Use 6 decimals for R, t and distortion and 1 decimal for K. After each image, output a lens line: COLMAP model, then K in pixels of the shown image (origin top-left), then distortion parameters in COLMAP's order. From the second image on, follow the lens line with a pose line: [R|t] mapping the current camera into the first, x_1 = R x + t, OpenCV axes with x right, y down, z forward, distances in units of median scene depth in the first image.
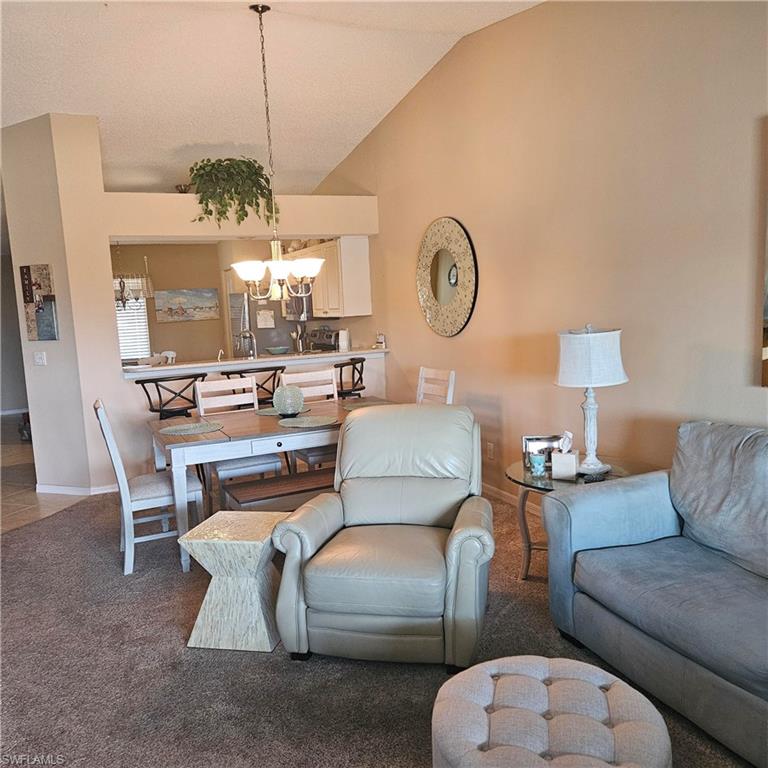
lens RADIAL K [[674.9, 0, 381.3], [0, 674.9, 397.5], [0, 0, 1]] dist [0.072769, -0.064686]
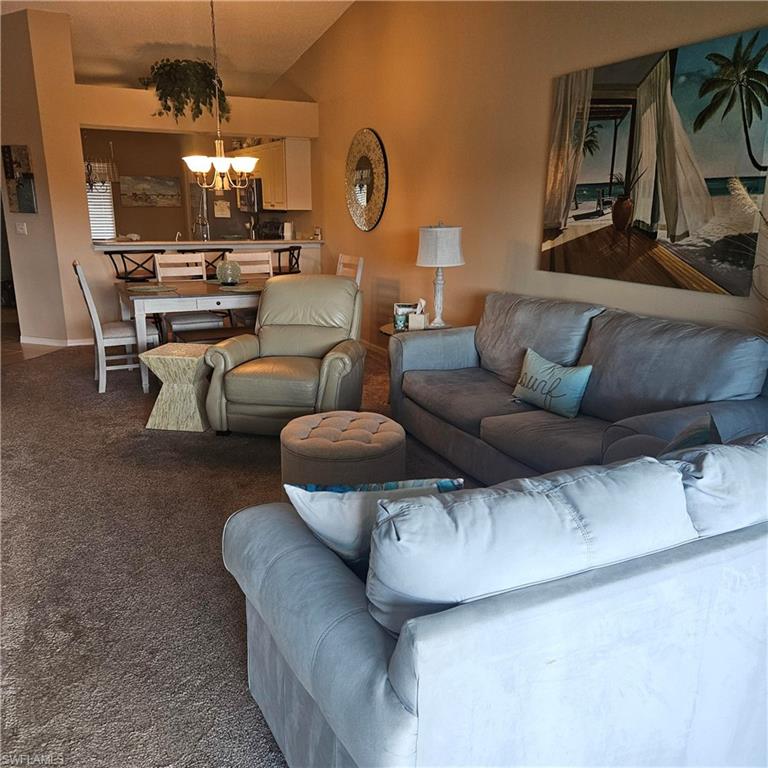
lens RADIAL K [[689.5, 0, 393.6], [0, 689.5, 399.9], [0, 0, 1]] dist [0.080923, -0.061385]
pose [[0.997467, 0.045144, 0.054978, 0.094017], [-0.051998, 0.990096, 0.130411, 0.047014], [-0.048546, -0.132939, 0.989935, -0.288224]]
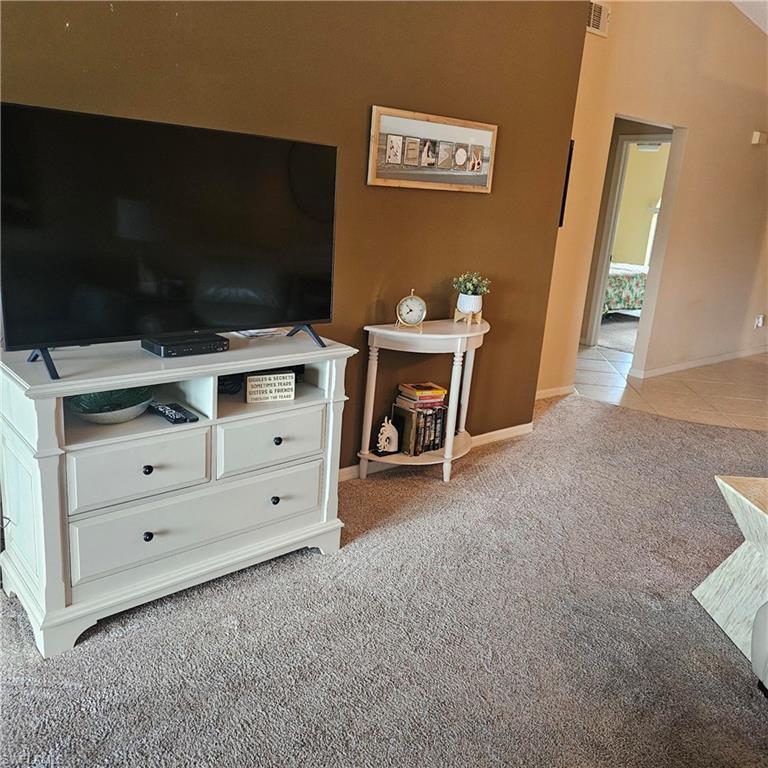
lens RADIAL K [[671.3, 0, 379.0], [0, 671.3, 388.5], [0, 0, 1]] dist [0.069431, -0.056843]
pose [[0.255074, 0.333314, -0.907656, 0.185714], [-0.214965, 0.934763, 0.282858, -0.024543], [0.942723, 0.122964, 0.310085, 0.185401]]
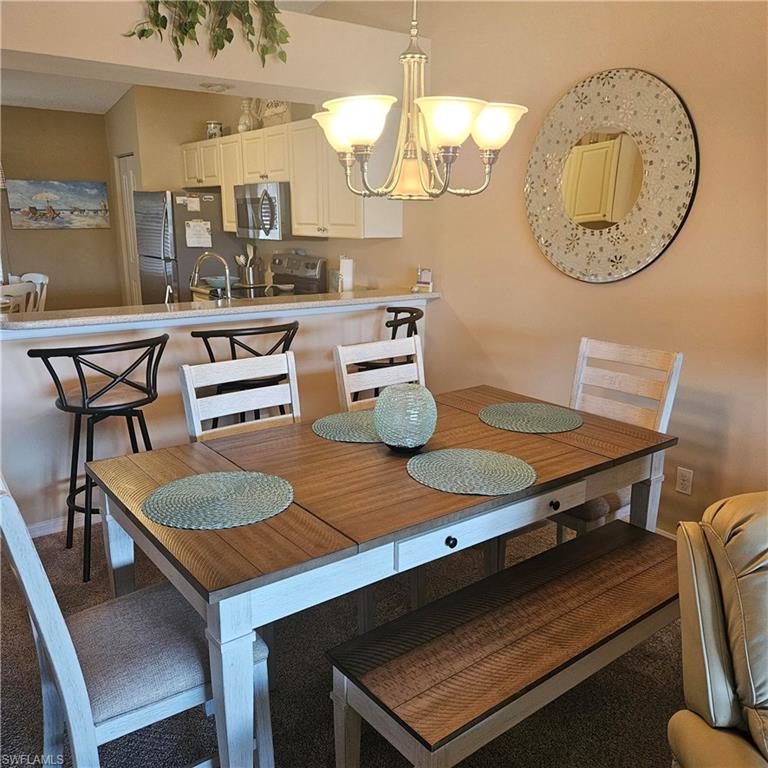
lens RADIAL K [[671.3, 0, 379.0], [0, 671.3, 388.5], [0, 0, 1]] dist [0.069431, -0.056843]
pose [[0.975912, 0.002900, 0.218145, -0.220029], [-0.024712, 0.994946, 0.097324, -0.051289], [-0.216760, -0.100370, 0.971051, 0.461423]]
